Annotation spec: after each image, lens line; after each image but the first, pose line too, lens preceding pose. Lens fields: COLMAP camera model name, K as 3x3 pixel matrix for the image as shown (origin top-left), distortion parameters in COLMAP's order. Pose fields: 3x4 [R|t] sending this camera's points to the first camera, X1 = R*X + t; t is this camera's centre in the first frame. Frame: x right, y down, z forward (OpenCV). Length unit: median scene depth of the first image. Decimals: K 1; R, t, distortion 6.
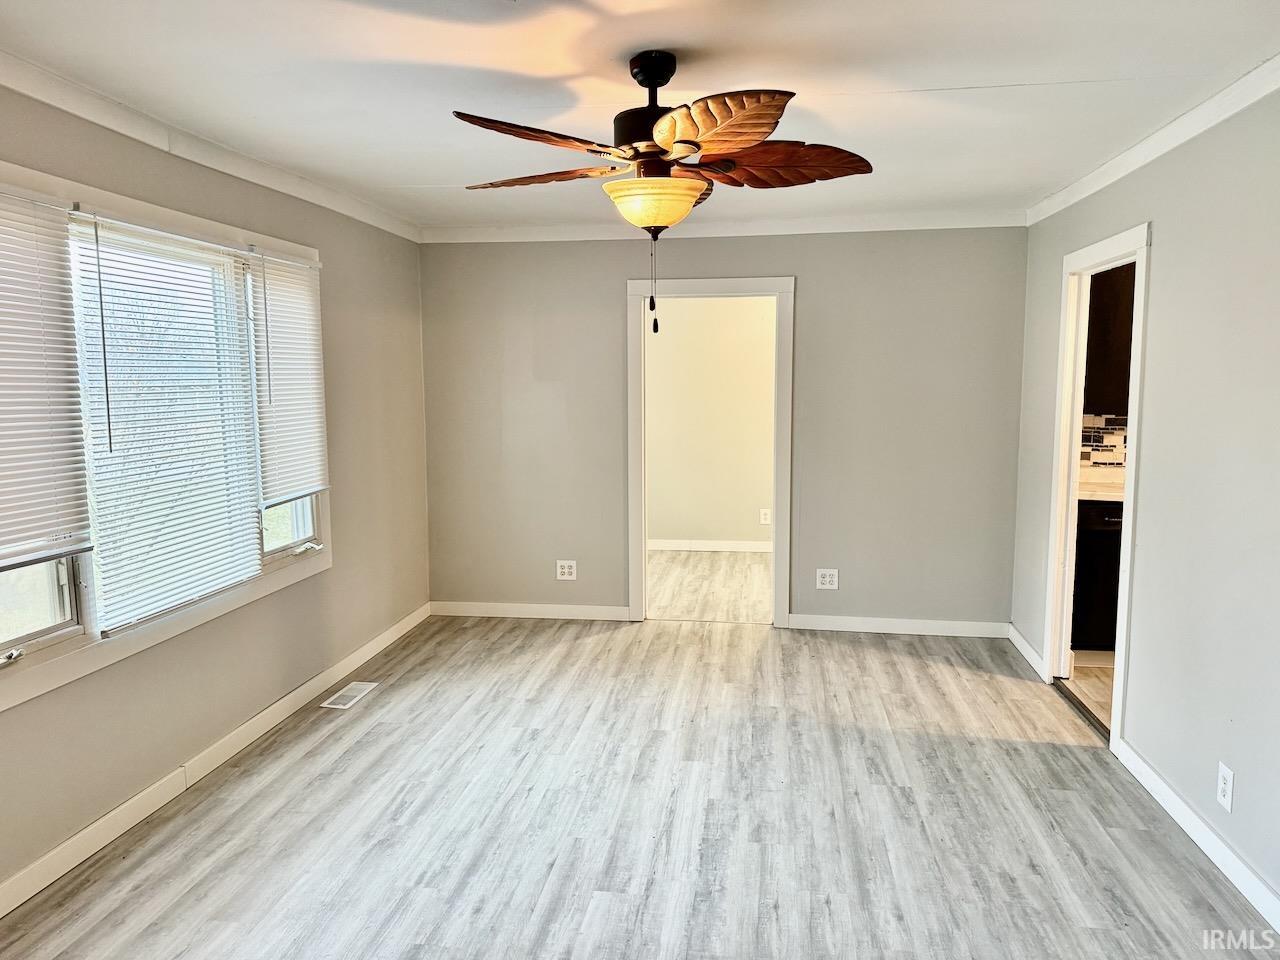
lens RADIAL K [[900.9, 0, 638.8], [0, 900.9, 473.5], [0, 0, 1]] dist [0.041340, -0.044217]
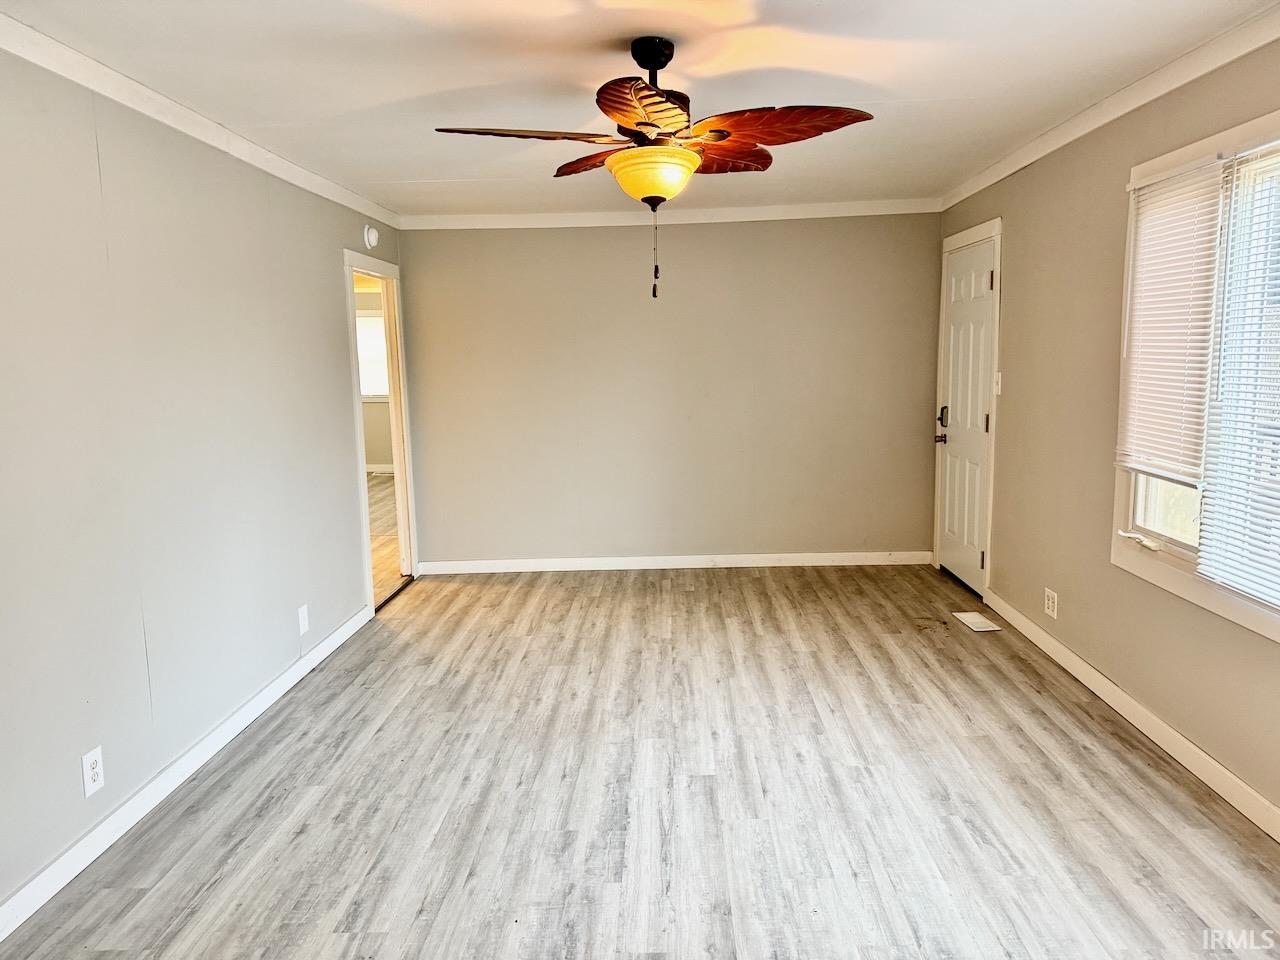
lens RADIAL K [[900.9, 0, 649.0], [0, 900.9, 483.3], [0, 0, 1]] dist [0.041340, -0.044217]
pose [[-0.992430, 0.043220, -0.114957, 0.134694], [0.013602, 0.968955, 0.246864, -0.172152], [0.122057, 0.243431, -0.962208, 1.753785]]
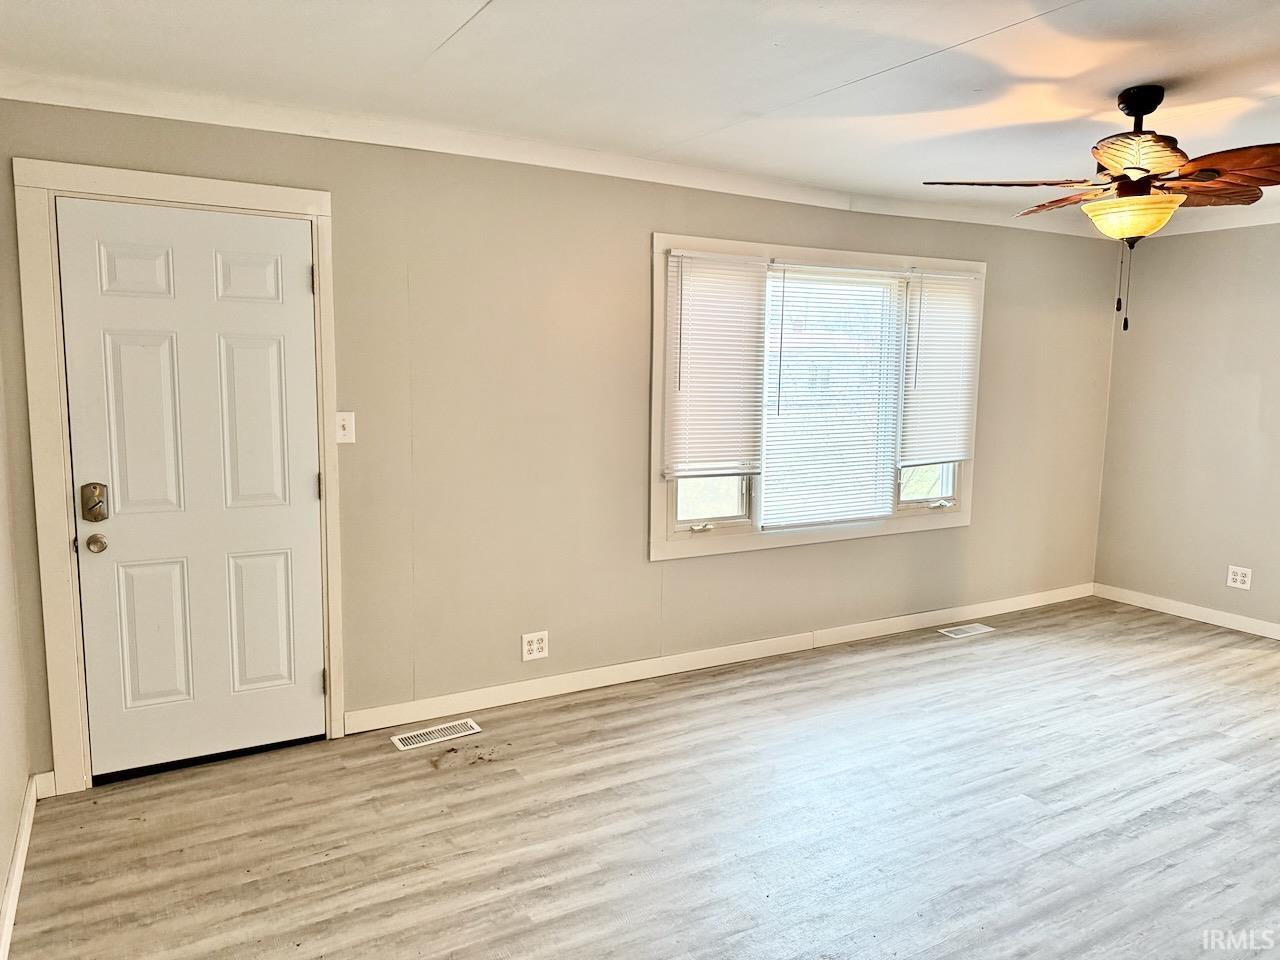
lens RADIAL K [[900.9, 0, 643.4], [0, 900.9, 475.4], [0, 0, 1]] dist [0.041340, -0.044217]
pose [[0.626489, 0.108698, -0.771814, 0.452906], [-0.100511, 0.993227, 0.058294, 0.015228], [0.772922, 0.041055, 0.633171, -0.152742]]
